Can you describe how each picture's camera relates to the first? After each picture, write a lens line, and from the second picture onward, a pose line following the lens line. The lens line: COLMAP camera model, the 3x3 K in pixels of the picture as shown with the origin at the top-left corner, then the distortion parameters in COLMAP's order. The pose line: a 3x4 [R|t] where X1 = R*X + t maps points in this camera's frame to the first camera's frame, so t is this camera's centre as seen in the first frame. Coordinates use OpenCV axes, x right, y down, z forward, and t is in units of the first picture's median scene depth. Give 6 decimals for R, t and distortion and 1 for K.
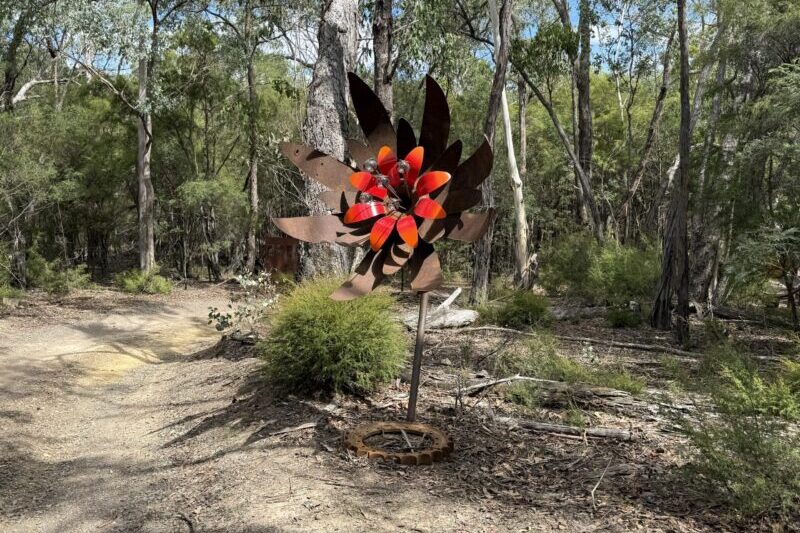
lens RADIAL K [[700.6, 0, 400.0], [0, 700.6, 266.5], [0, 0, 1]] dist [0.118865, 0.000344]
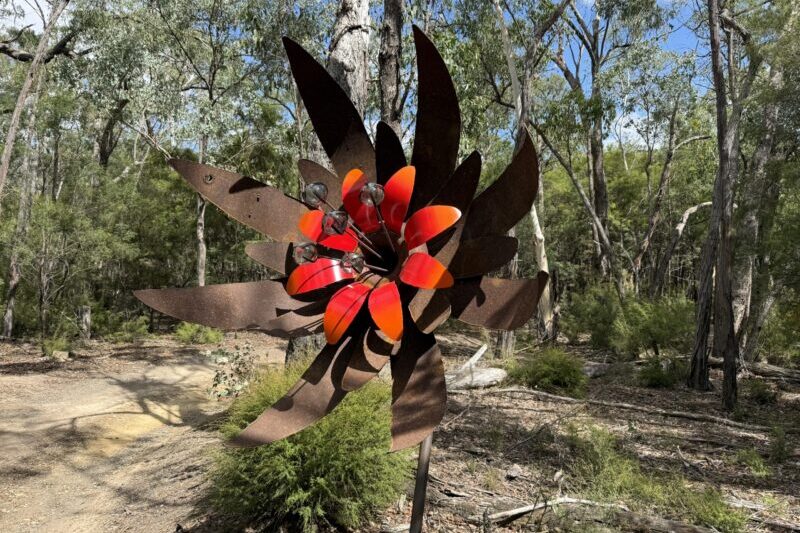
lens RADIAL K [[559.4, 0, 408.7], [0, 559.4, 259.8], [0, 0, 1]] dist [0.118296, -0.198975]
pose [[0.998605, -0.005929, -0.052471, 0.032792], [0.001347, 0.996214, -0.086928, -0.032013], [0.052788, 0.086736, 0.994832, 0.340844]]
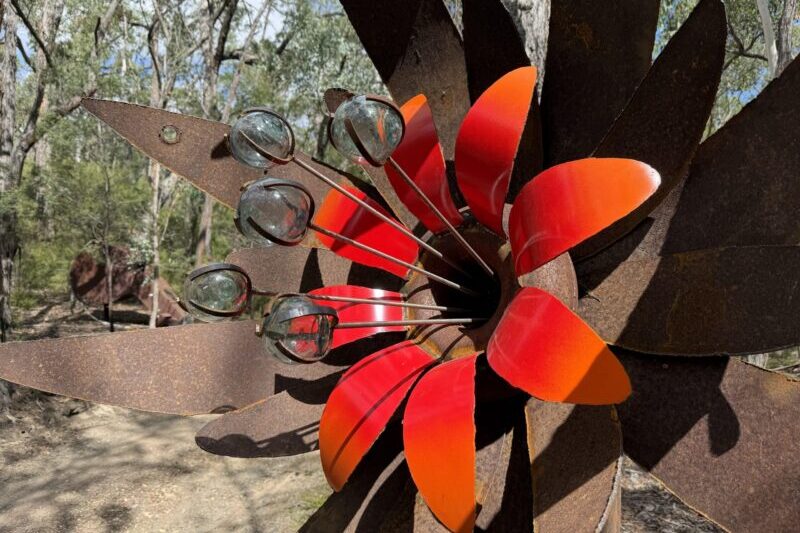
lens RADIAL K [[564.4, 0, 400.9], [0, 564.4, 242.4], [0, 0, 1]] dist [0.044494, -0.094376]
pose [[0.907557, 0.001985, -0.419924, 0.045021], [-0.040863, 0.995661, -0.083608, -0.059119], [0.417936, 0.093039, 0.903700, 0.517365]]
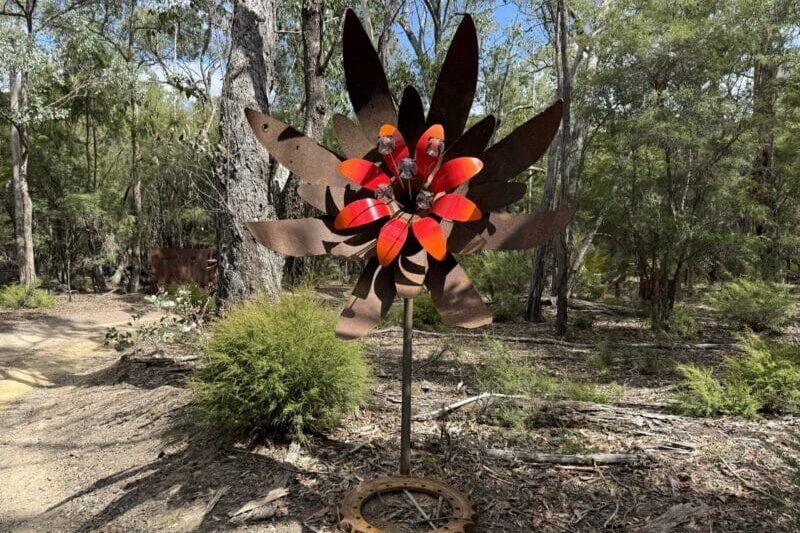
lens RADIAL K [[560.8, 0, 399.7], [0, 560.8, 283.4], [0, 0, 1]] dist [0.057093, -0.084102]
pose [[0.970266, -0.033852, 0.239661, -0.101431], [0.027254, 0.999154, 0.030791, -0.013665], [-0.240500, -0.023344, 0.970368, 0.271699]]
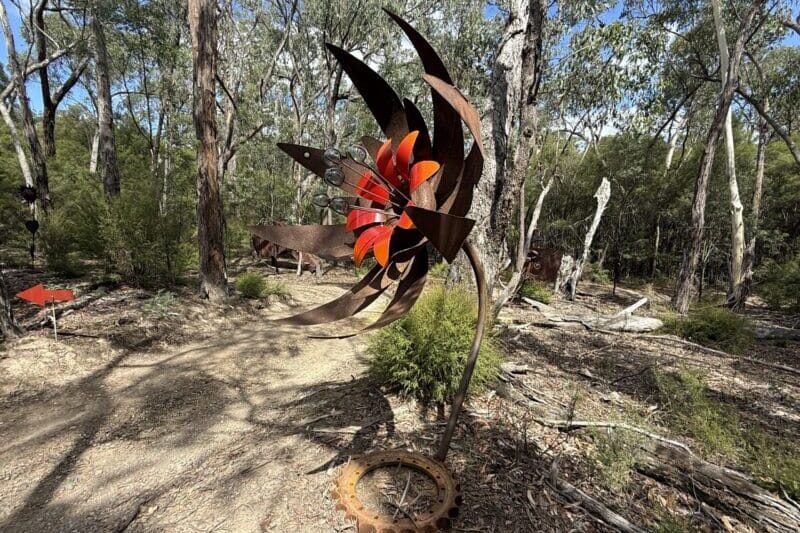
lens RADIAL K [[389.1, 0, 399.3], [0, 389.1, 281.6], [0, 0, 1]] dist [0.000275, -0.000058]
pose [[0.830563, 0.085895, -0.550261, 0.160264], [-0.058396, 0.996020, 0.067335, -0.024864], [0.553854, -0.023793, 0.832274, 0.408976]]
